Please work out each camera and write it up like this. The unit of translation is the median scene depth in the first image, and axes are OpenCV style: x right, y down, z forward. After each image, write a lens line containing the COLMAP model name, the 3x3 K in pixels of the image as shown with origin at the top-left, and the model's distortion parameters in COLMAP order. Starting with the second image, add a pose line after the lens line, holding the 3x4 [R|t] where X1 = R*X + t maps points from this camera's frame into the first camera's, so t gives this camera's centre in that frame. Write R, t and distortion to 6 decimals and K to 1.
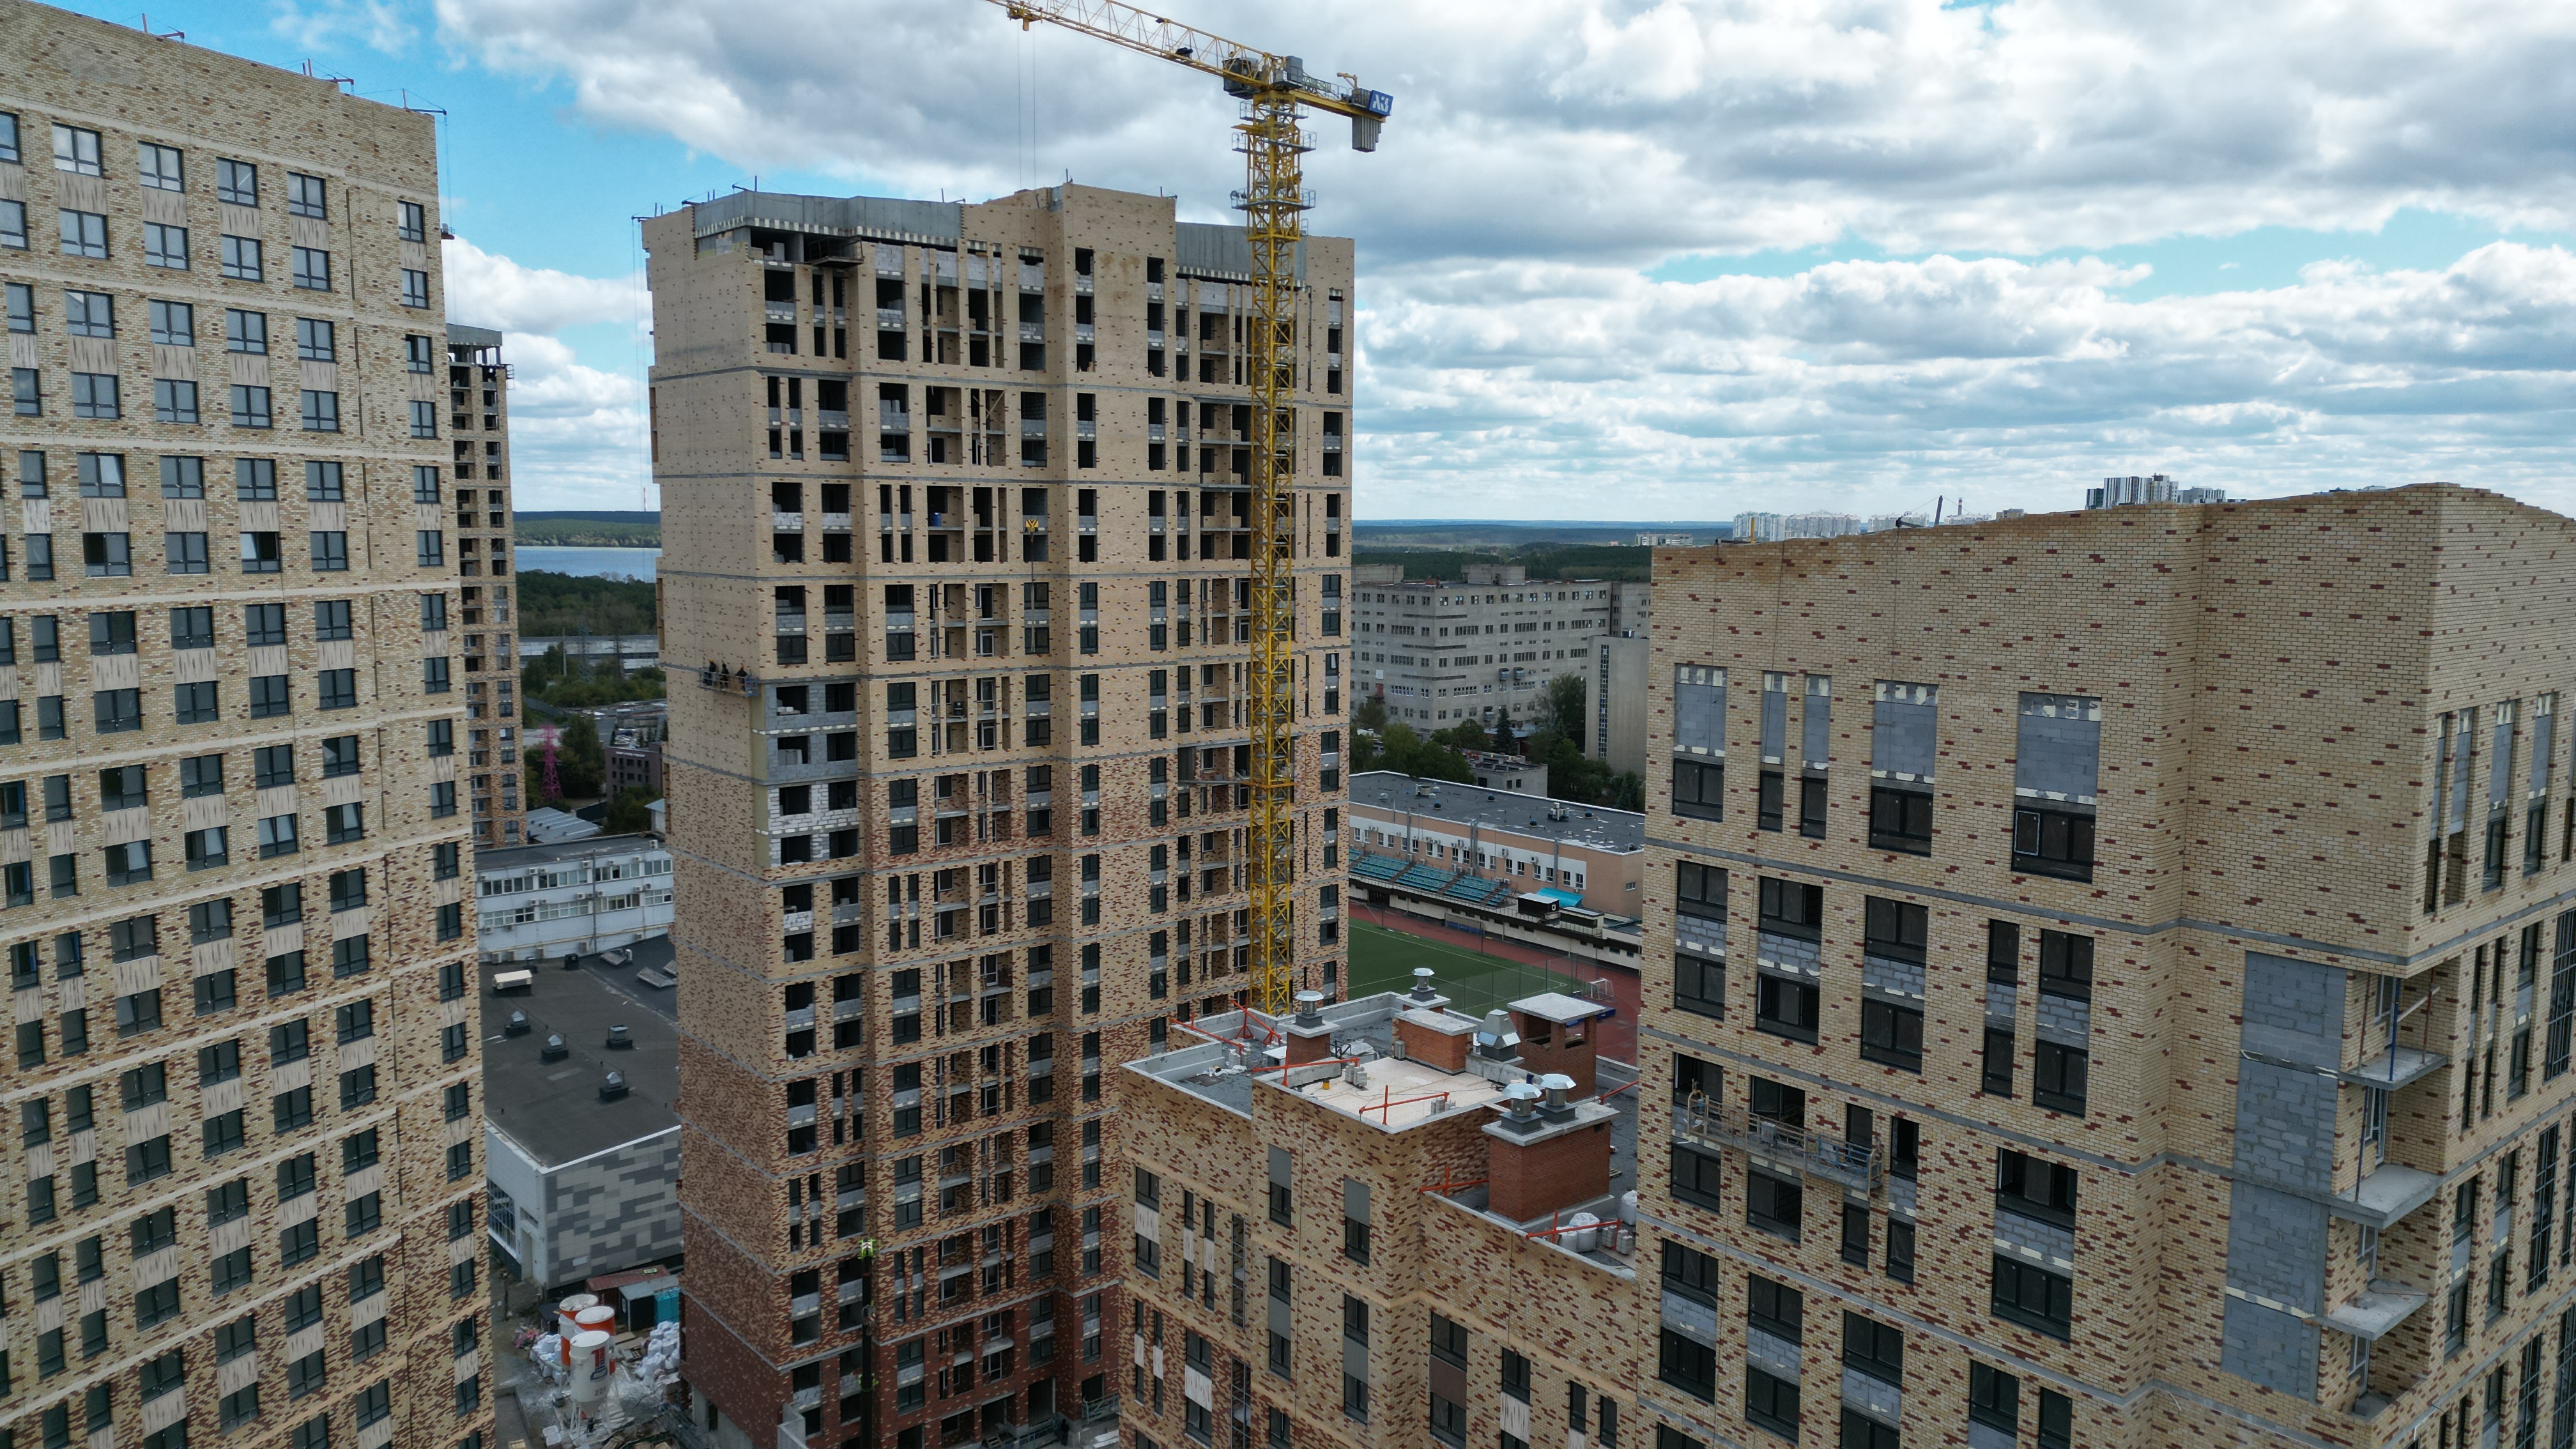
lens RADIAL K [[1763.3, 0, 1300.5], [0, 1763.3, 728.4], [0, 0, 1]] dist [0.091540, -0.093252]
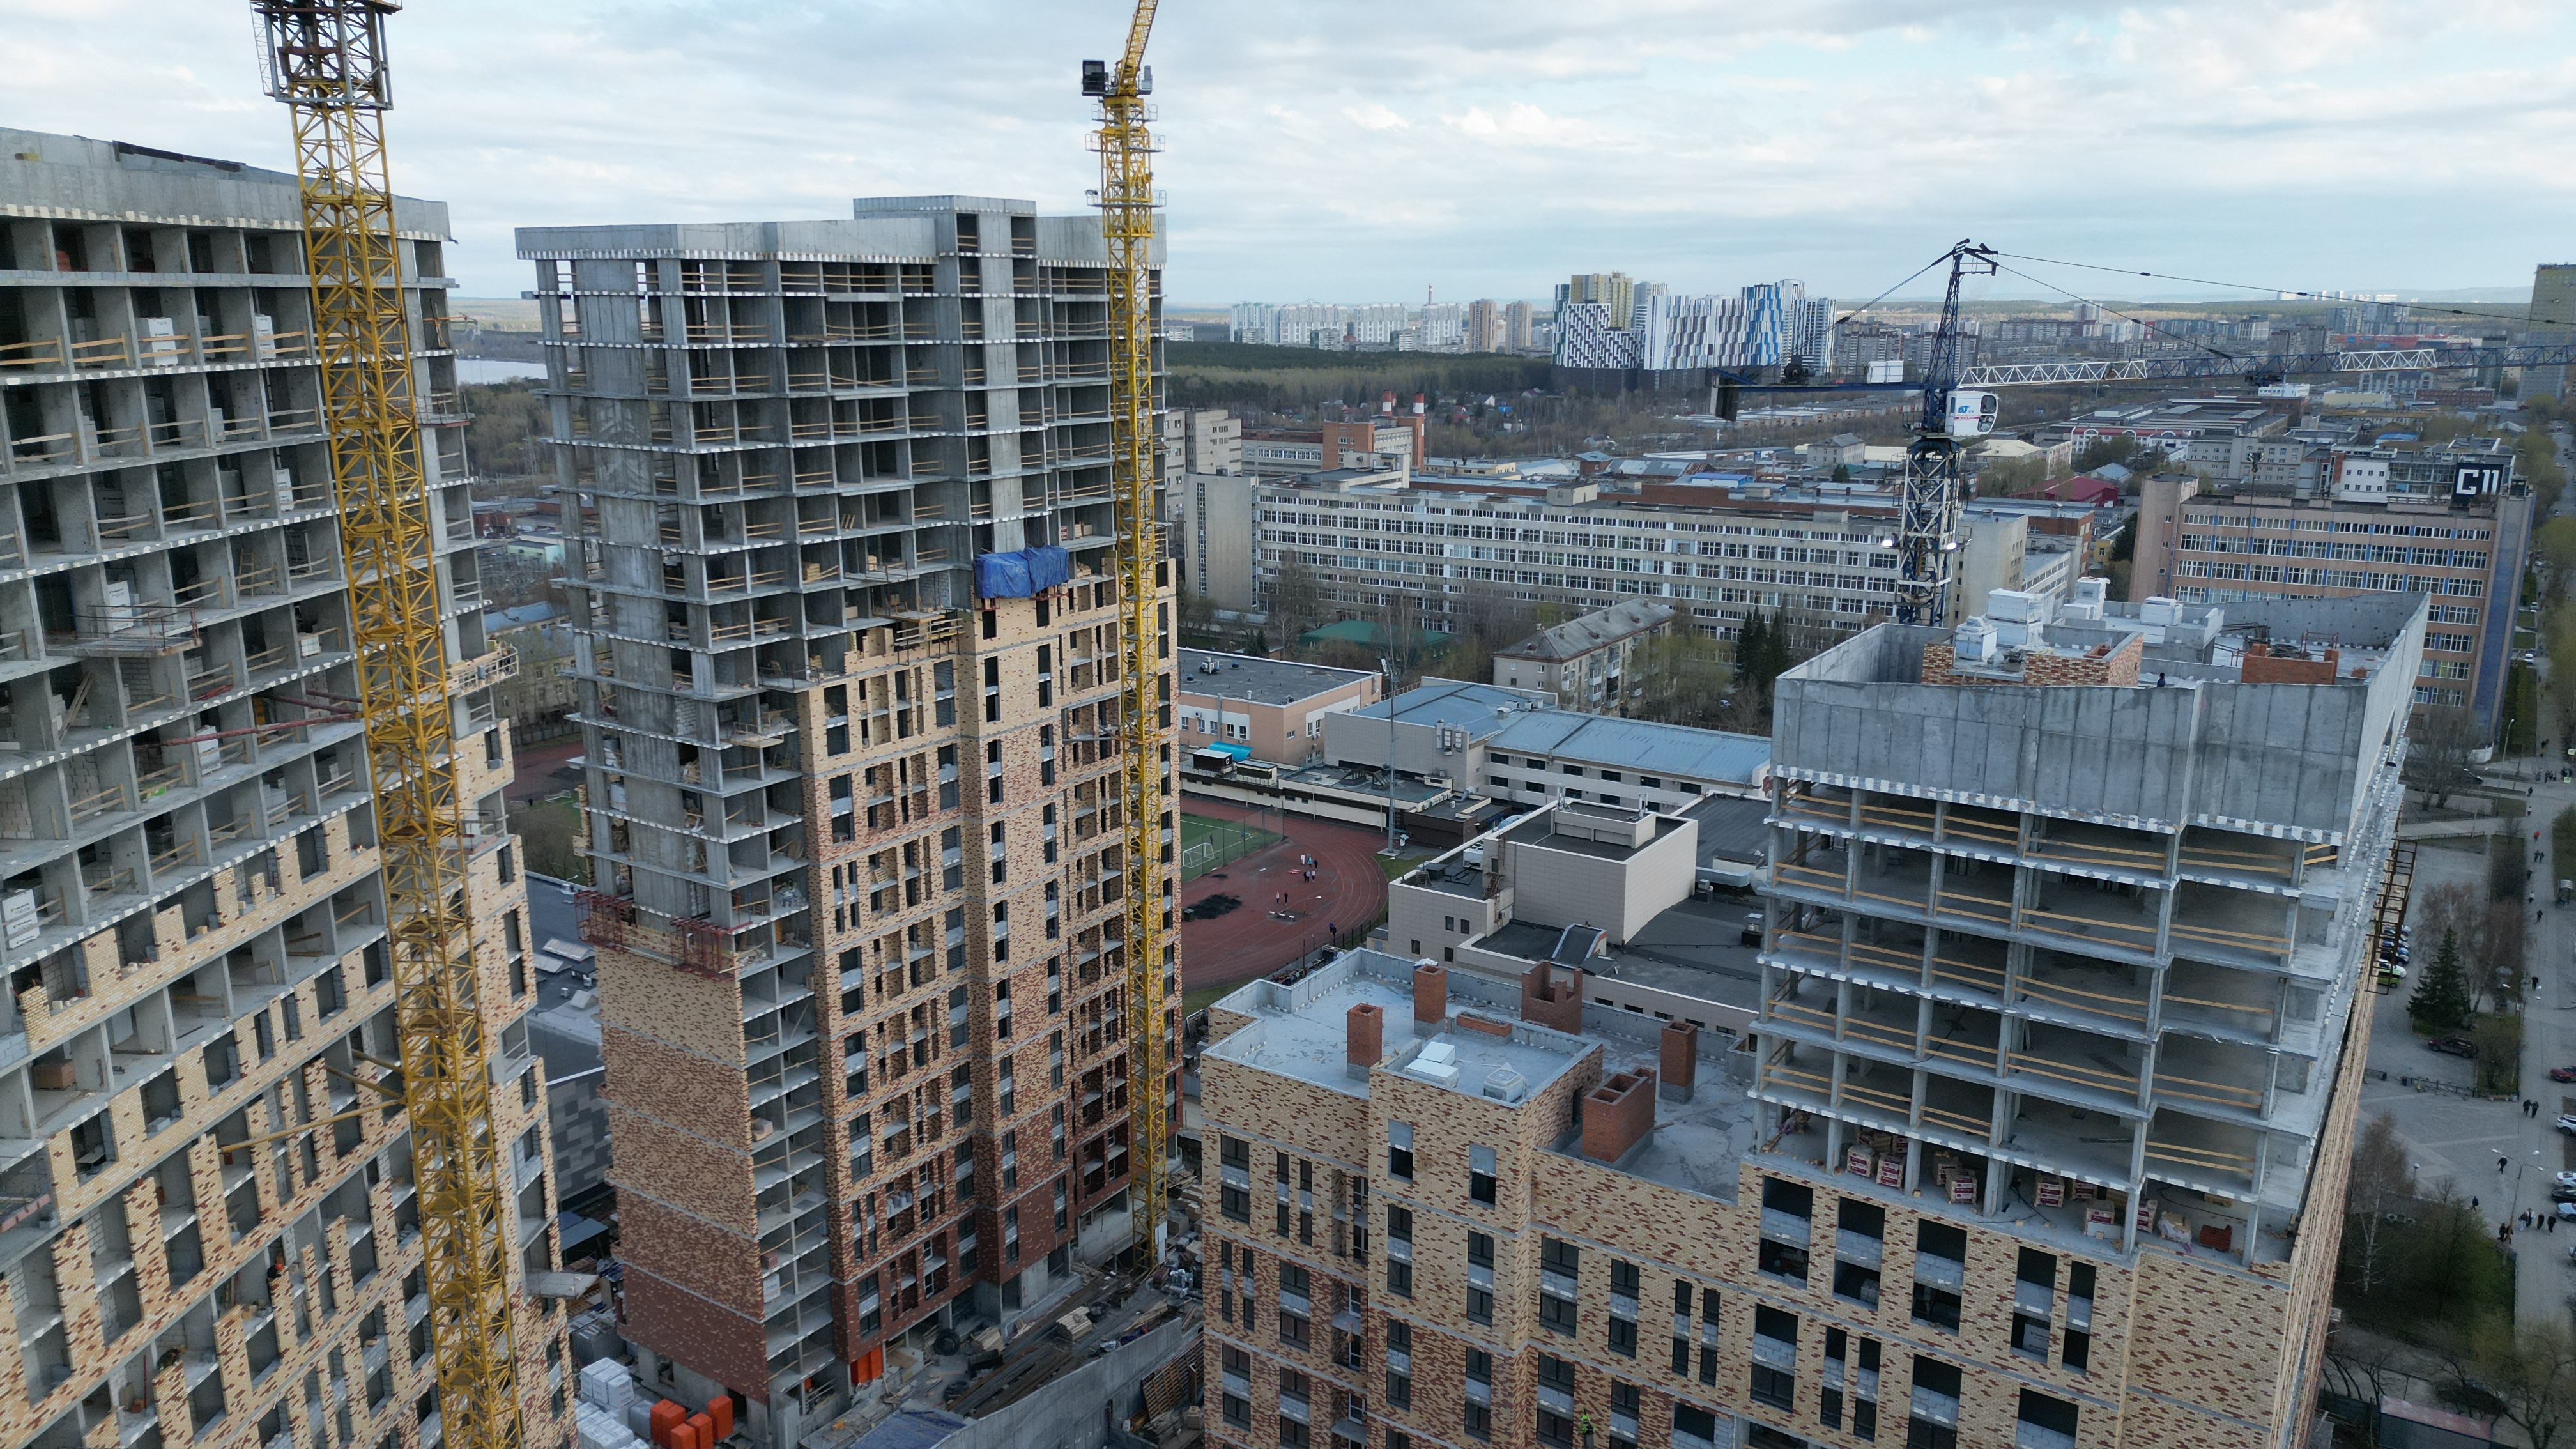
lens RADIAL K [[1763.3, 0, 1292.2], [0, 1763.3, 717.6], [0, 0, 1]] dist [0.091540, -0.093252]
pose [[0.961191, -0.070123, 0.266822, -0.236716], [0.039542, 0.992189, 0.118309, -0.115856], [-0.273034, -0.103167, 0.956457, -0.082230]]
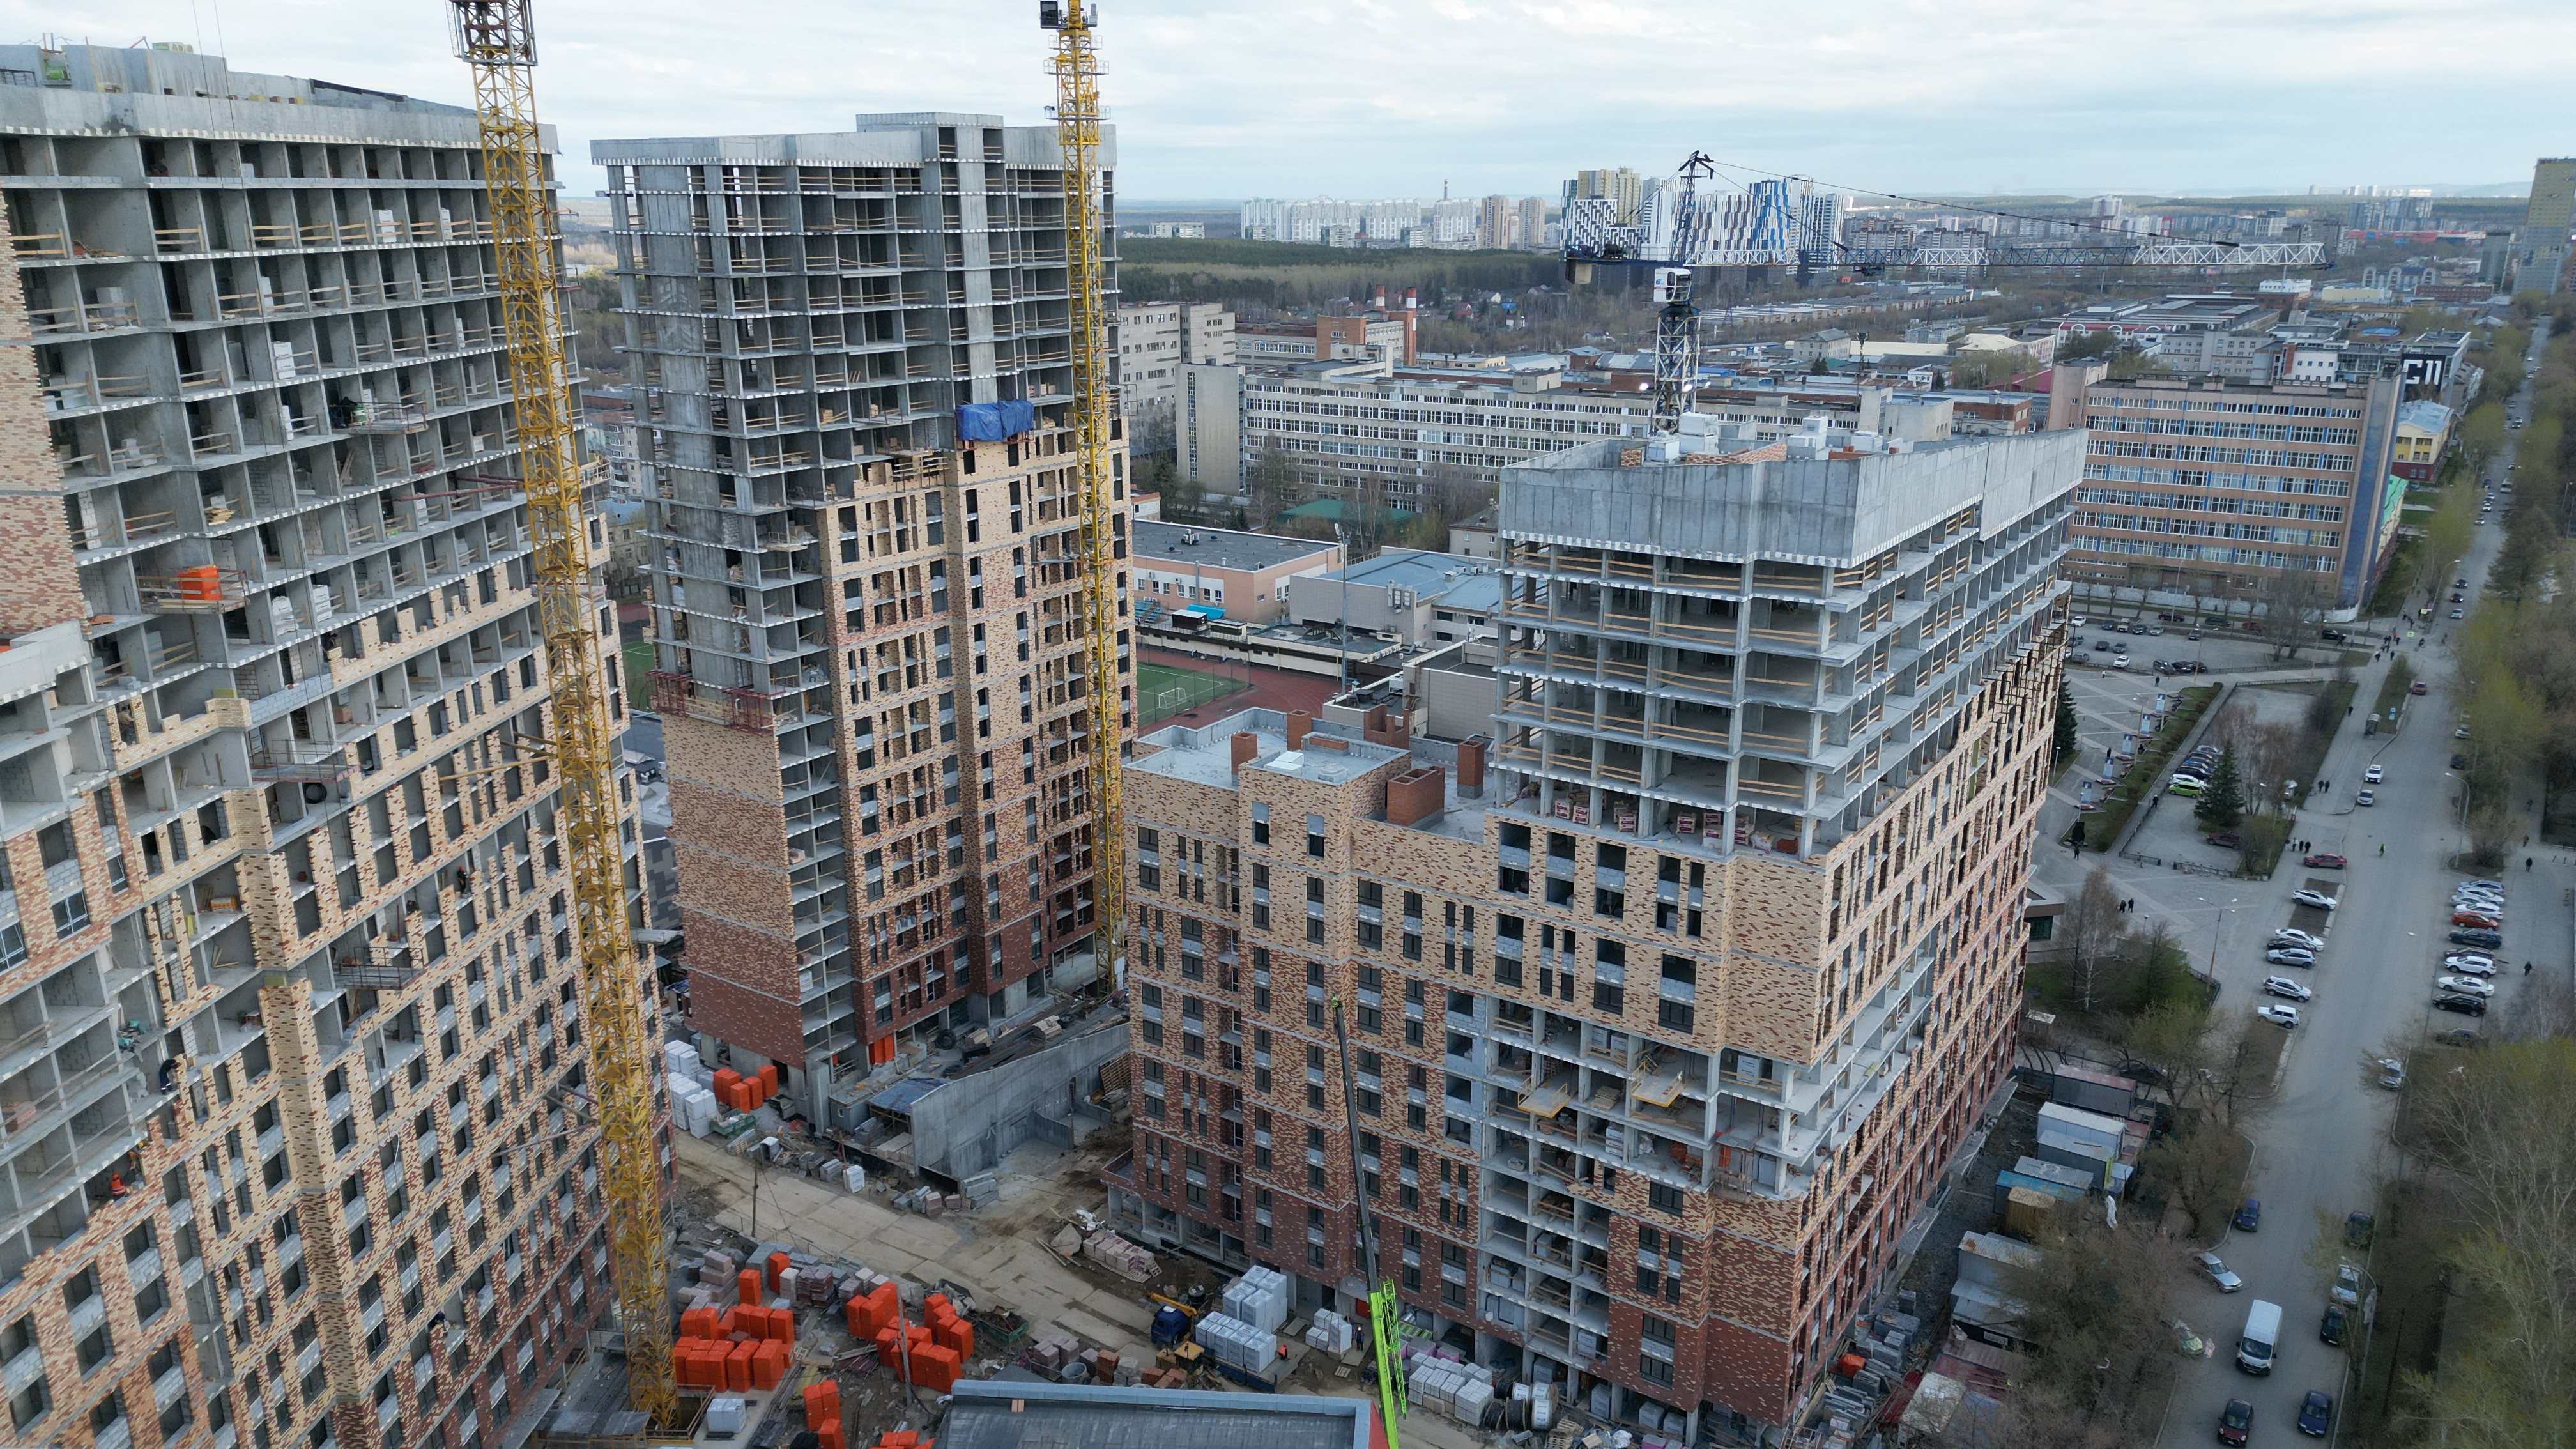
lens RADIAL K [[1763.3, 0, 1294.7], [0, 1763.3, 720.1], [0, 0, 1]] dist [0.091540, -0.093252]
pose [[0.963232, -0.084000, 0.255204, -0.244889], [0.040123, 0.984191, 0.172505, -0.081420], [-0.265660, -0.155923, 0.951374, -0.374701]]
